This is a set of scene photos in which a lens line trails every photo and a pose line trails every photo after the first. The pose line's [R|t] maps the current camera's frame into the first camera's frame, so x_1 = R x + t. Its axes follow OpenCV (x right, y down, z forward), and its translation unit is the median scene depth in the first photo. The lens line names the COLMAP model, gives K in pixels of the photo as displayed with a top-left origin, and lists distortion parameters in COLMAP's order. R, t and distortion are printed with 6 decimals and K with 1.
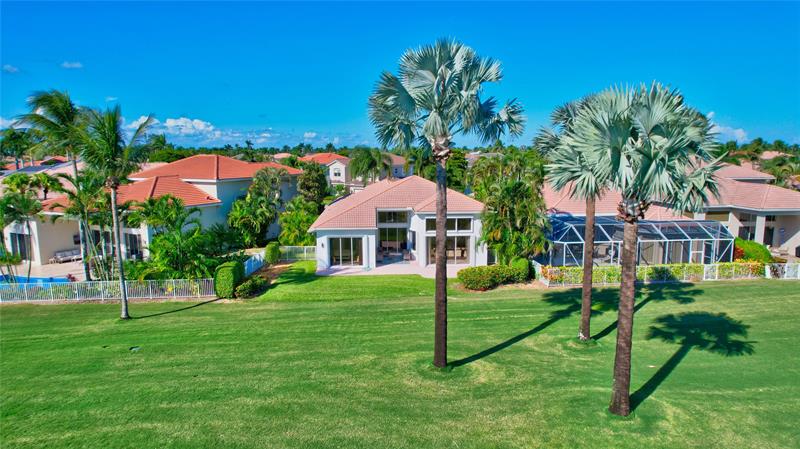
lens RADIAL K [[518.0, 0, 400.0], [0, 518.0, 224.5], [0, 0, 1]] dist [-0.023369, 0.003278]
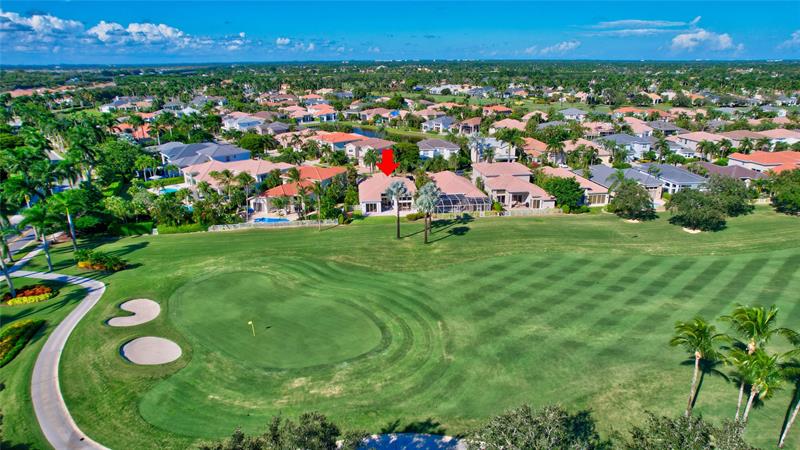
lens RADIAL K [[518.0, 0, 400.0], [0, 518.0, 225.0], [0, 0, 1]] dist [-0.023369, 0.003278]
pose [[0.999145, -0.014015, 0.038903, -0.054574], [0.007083, 0.984910, 0.172924, -0.377310], [-0.040739, -0.172501, 0.984167, -2.053301]]
